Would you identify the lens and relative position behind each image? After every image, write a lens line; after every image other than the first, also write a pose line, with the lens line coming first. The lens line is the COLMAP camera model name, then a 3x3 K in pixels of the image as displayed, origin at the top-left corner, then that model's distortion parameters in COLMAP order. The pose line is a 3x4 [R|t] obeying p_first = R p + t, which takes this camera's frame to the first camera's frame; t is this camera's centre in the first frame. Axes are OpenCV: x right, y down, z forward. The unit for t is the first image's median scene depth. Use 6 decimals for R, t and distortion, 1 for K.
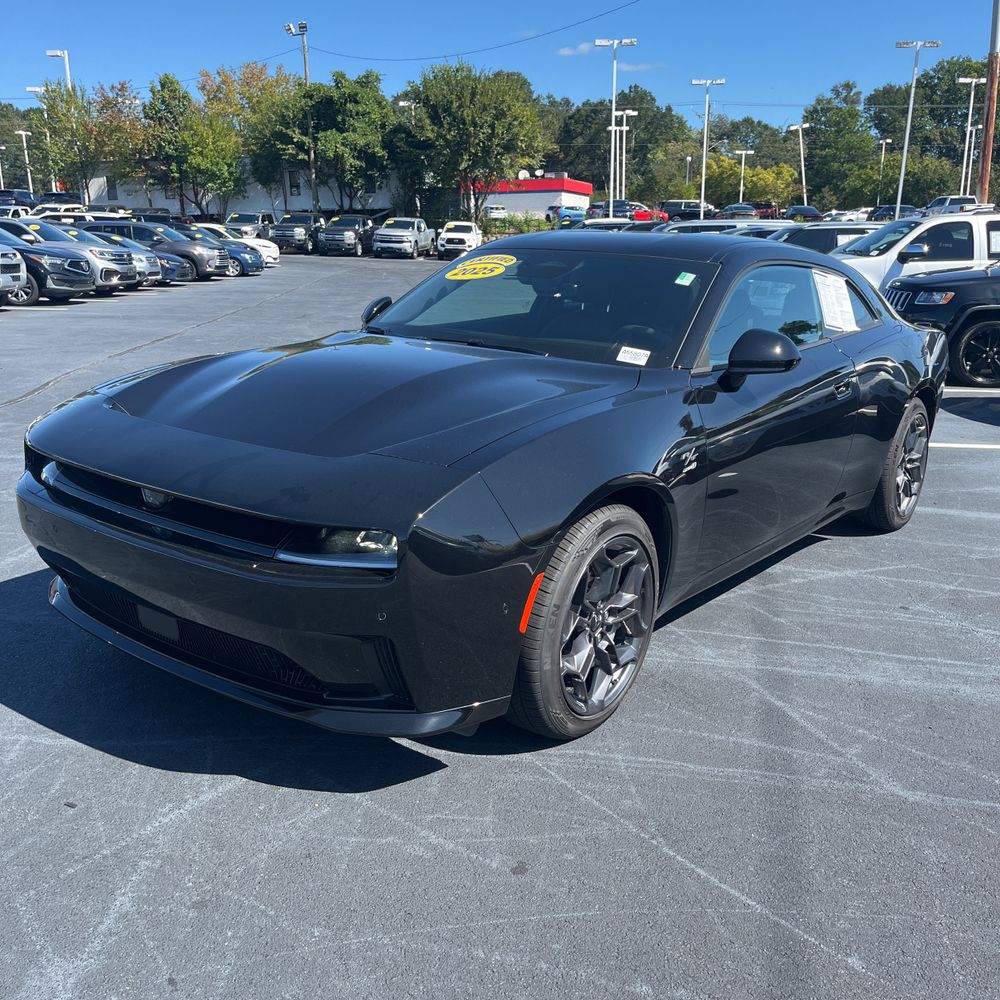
lens RADIAL K [[996.8, 0, 500.0], [0, 996.8, 500.0], [0, 0, 1]] dist [0.024298, -0.005508]
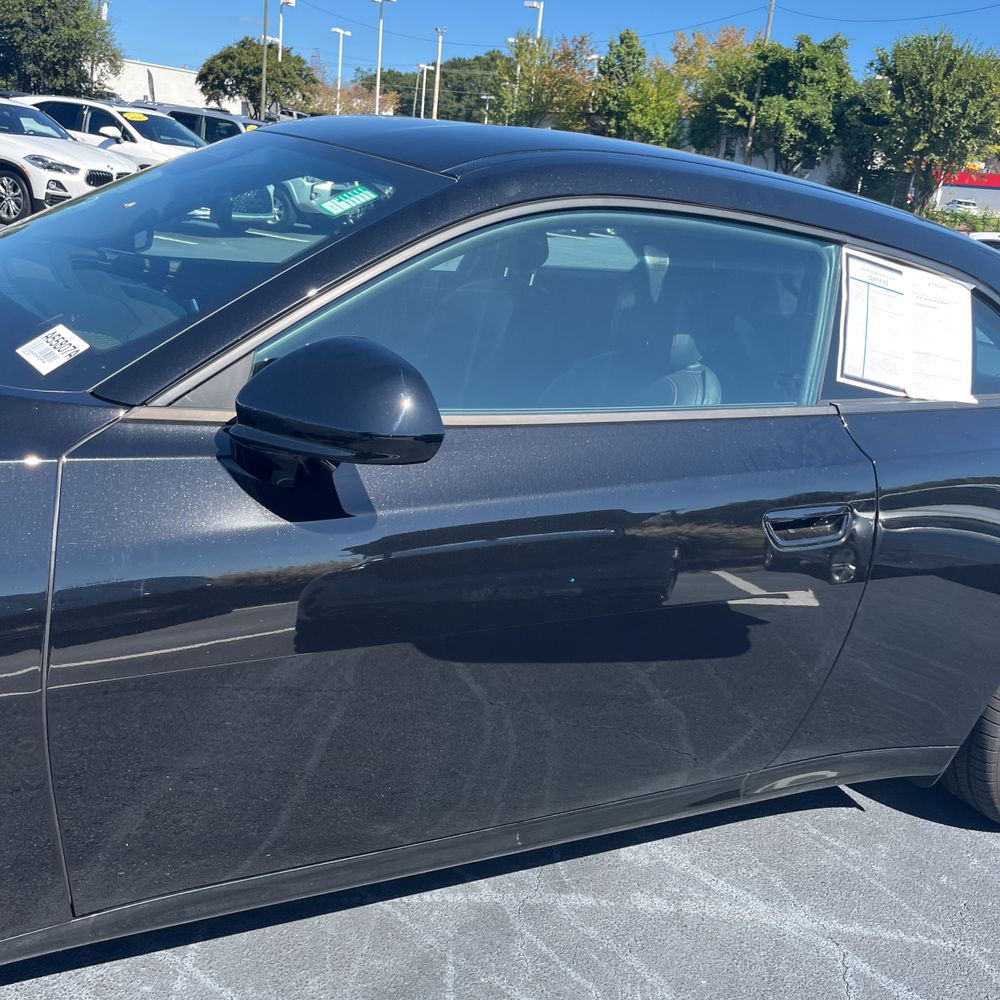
lens RADIAL K [[997.7, 0, 496.4], [0, 997.7, 509.1], [0, 0, 1]] dist [0.012163, -0.030731]
pose [[0.899682, 0.227046, -0.372857, 0.028999], [-0.214278, 0.973815, 0.075953, -0.009993], [0.380338, 0.011561, 0.924775, 0.045594]]
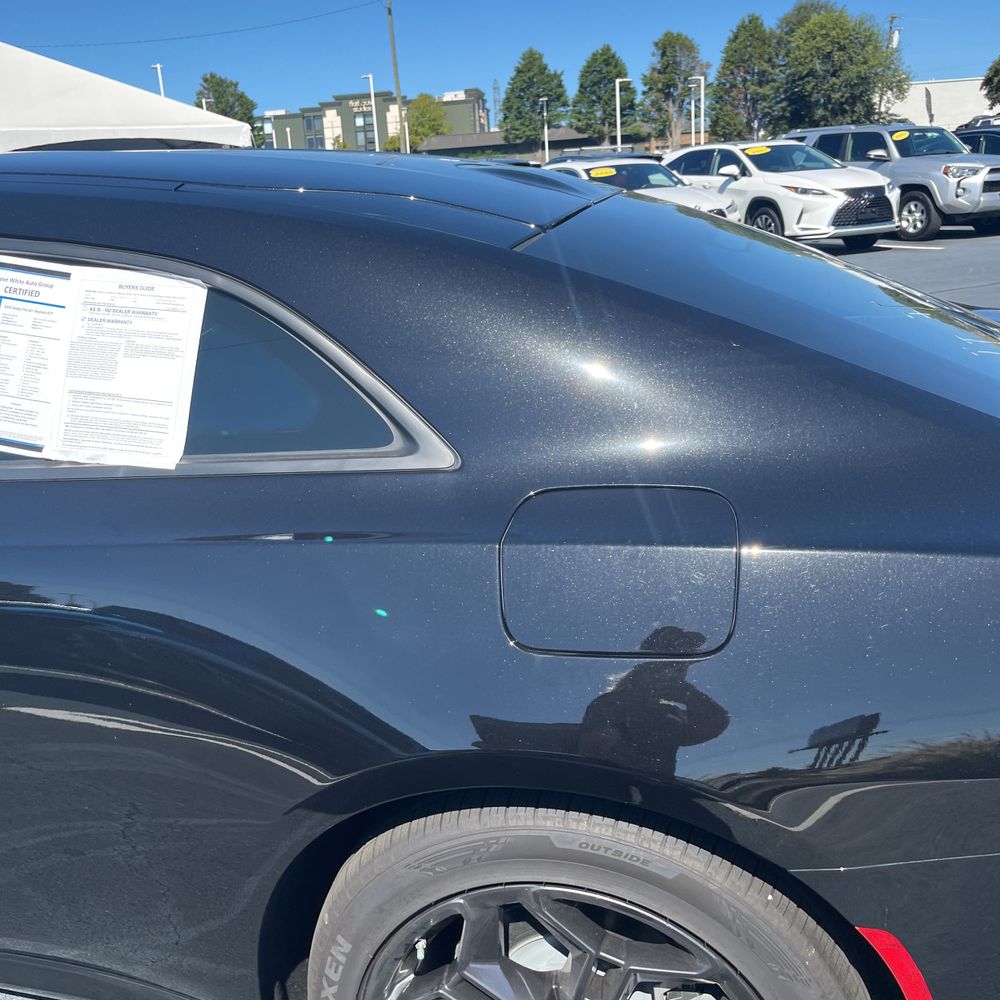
lens RADIAL K [[996.8, 0, 500.0], [0, 996.8, 500.0], [0, 0, 1]] dist [0.024298, -0.005508]
pose [[0.389157, 0.242213, -0.888757, 0.055462], [-0.164897, 0.967545, 0.191482, -0.020670], [0.906292, 0.072037, 0.416467, 0.087548]]
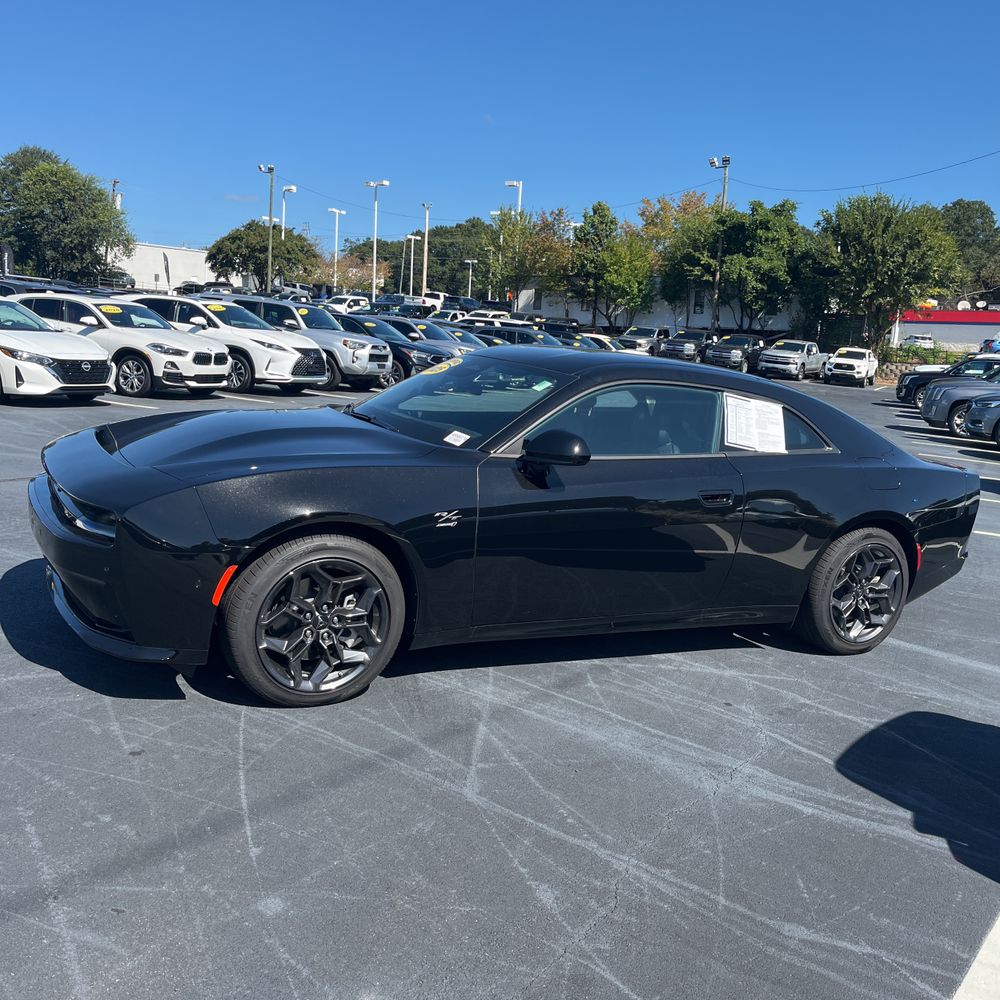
lens RADIAL K [[993.9, 0, 503.1], [0, 993.9, 506.4], [0, 0, 1]] dist [0.019149, -0.035406]
pose [[0.912717, 0.129479, -0.387533, 0.043263], [-0.169105, 0.983123, -0.069802, 0.001115], [0.371955, 0.129244, 0.919209, -0.007725]]
